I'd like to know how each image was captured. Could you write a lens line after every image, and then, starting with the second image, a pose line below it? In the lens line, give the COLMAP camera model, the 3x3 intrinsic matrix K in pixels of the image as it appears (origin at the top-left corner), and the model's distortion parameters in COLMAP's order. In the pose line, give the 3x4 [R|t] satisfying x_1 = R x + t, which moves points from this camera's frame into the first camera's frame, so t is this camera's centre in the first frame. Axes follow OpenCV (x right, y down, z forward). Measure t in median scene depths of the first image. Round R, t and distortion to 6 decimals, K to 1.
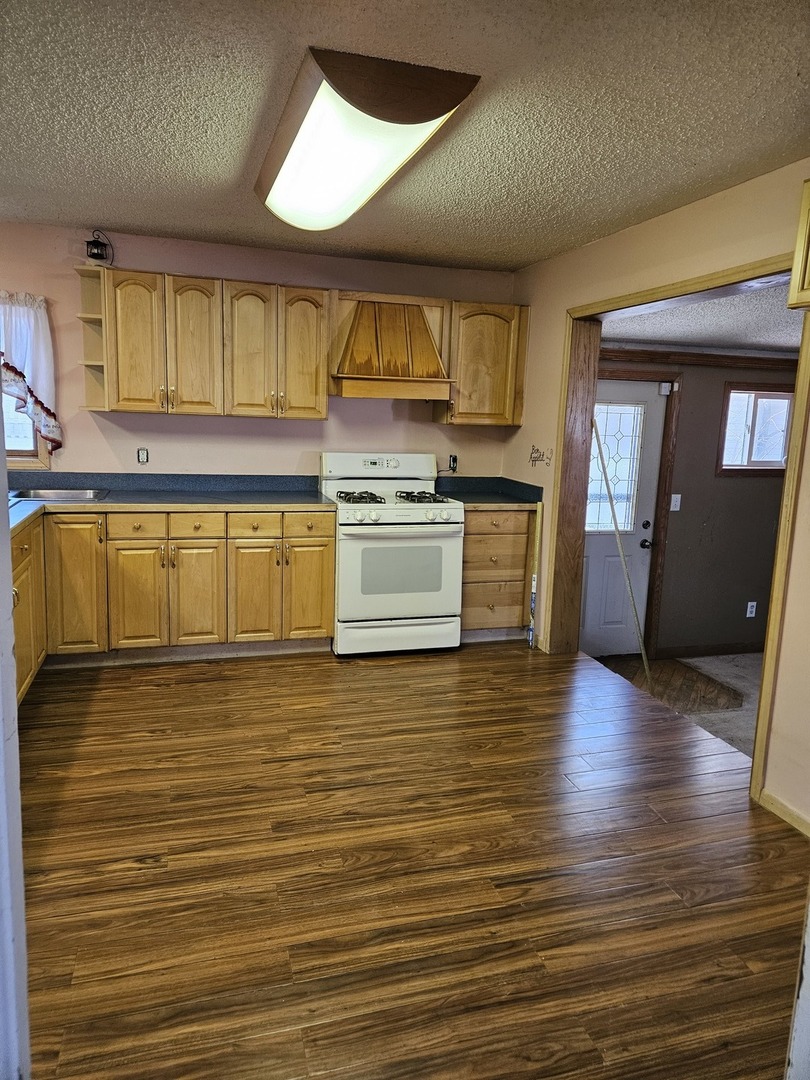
lens RADIAL K [[701.9, 0, 400.4], [0, 701.9, 516.7], [0, 0, 1]] dist [0.056305, -0.028908]
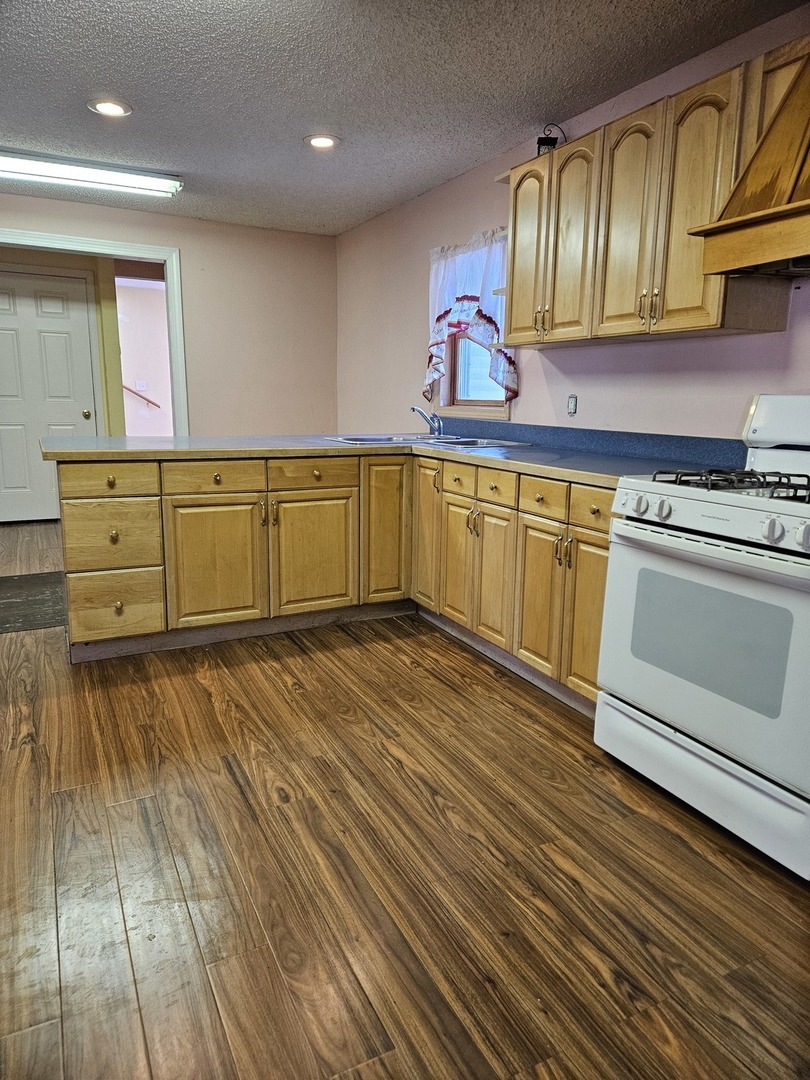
lens RADIAL K [[701.9, 0, 410.1], [0, 701.9, 533.3], [0, 0, 1]] dist [0.056305, -0.028908]
pose [[0.204381, 0.159889, -0.965745, 0.420154], [-0.153920, 0.979547, 0.129600, -0.021757], [0.966714, 0.122160, 0.224811, 0.732783]]
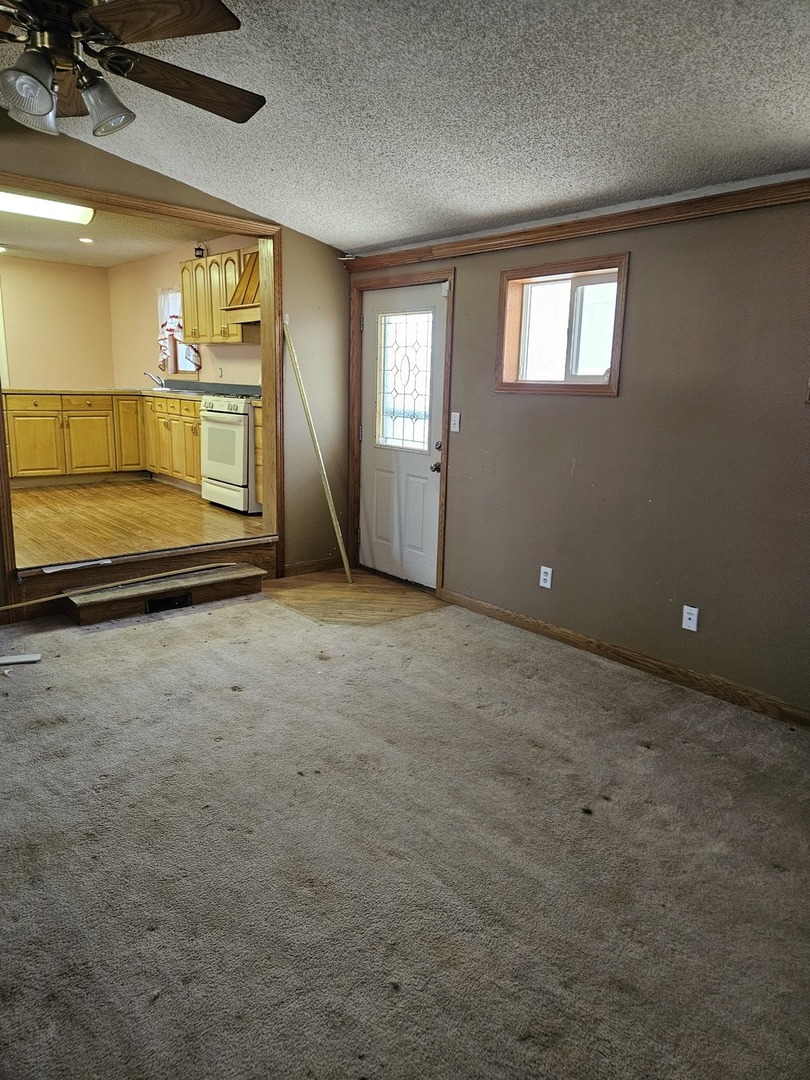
lens RADIAL K [[701.9, 0, 411.8], [0, 701.9, 516.5], [0, 0, 1]] dist [0.056305, -0.028908]
pose [[0.432715, 0.149572, -0.889037, 1.501781], [-0.148326, 0.984514, 0.093441, 0.028484], [0.889246, 0.091433, 0.448199, 0.754153]]
